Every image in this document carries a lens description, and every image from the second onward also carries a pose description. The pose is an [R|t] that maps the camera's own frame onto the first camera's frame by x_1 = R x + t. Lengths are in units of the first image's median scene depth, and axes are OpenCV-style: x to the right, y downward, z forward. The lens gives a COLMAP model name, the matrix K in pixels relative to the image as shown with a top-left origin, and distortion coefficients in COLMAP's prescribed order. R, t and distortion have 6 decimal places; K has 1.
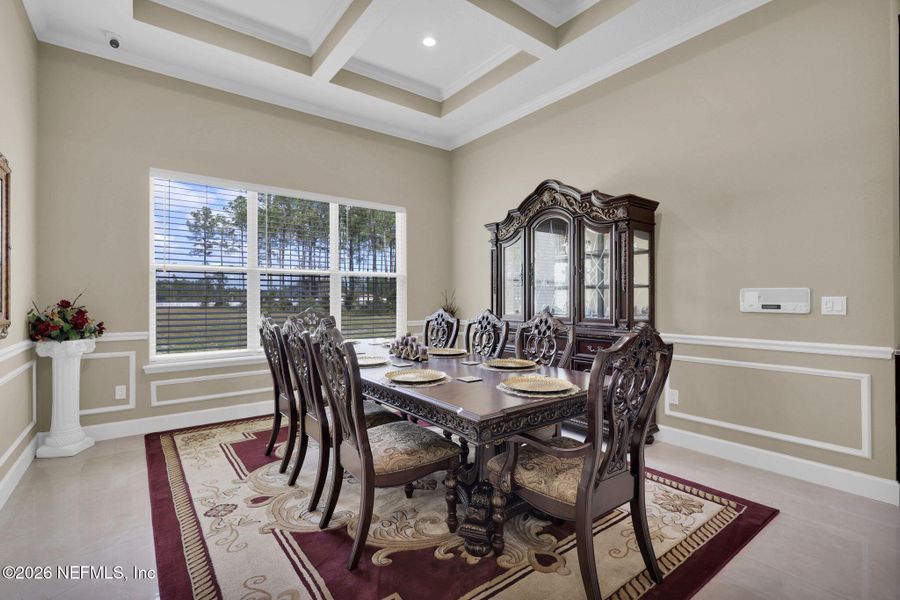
lens RADIAL K [[418.0, 0, 449.1], [0, 418.0, 293.3], [0, 0, 1]] dist [0.000981, 0.000164]
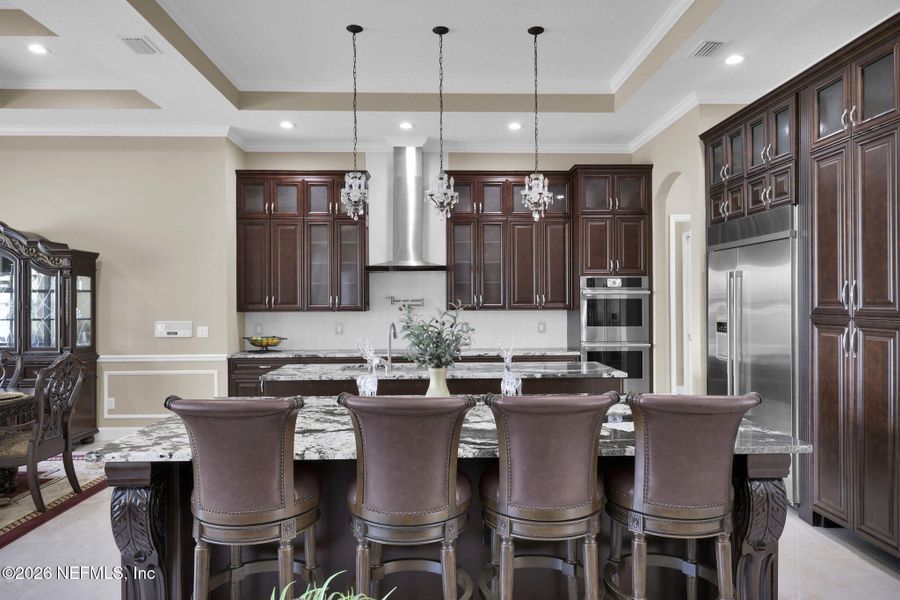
lens RADIAL K [[568.7, 0, 450.0], [0, 568.7, 300.0], [0, 0, 1]] dist [-0.003200, -0.003476]
pose [[0.578103, -0.000218, 0.815964, -0.299592], [-0.004205, 0.999986, 0.003246, -0.086812], [-0.815953, -0.005307, 0.578094, -0.894409]]
